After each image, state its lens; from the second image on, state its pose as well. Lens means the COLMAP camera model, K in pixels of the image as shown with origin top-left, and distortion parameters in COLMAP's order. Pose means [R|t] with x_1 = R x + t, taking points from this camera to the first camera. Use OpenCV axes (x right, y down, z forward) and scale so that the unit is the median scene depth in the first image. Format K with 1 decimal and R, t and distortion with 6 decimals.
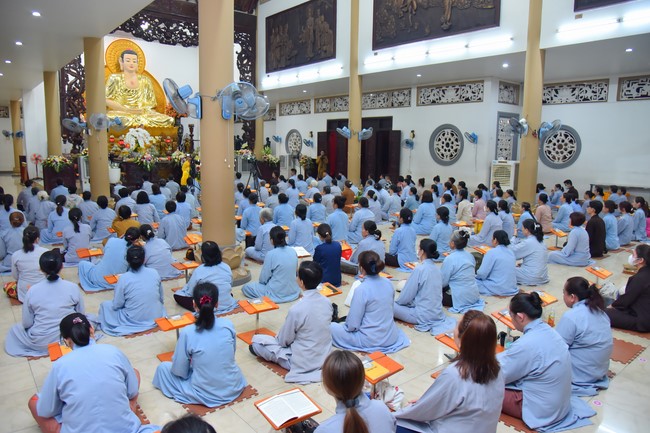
lens RADIAL K [[453.7, 0, 325.0], [0, 453.7, 216.5], [0, 0, 1]] dist [-0.001276, -0.000378]
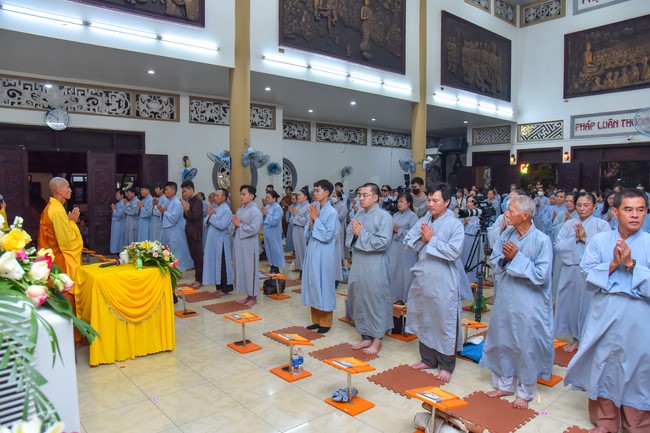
lens RADIAL K [[465.1, 0, 325.0], [0, 465.1, 216.5], [0, 0, 1]] dist [-0.067541, 0.000004]
pose [[-0.024347, -0.099185, 0.994771, -0.577675], [0.148957, 0.983598, 0.101716, -0.158749], [-0.988544, 0.150655, -0.009173, 0.914045]]
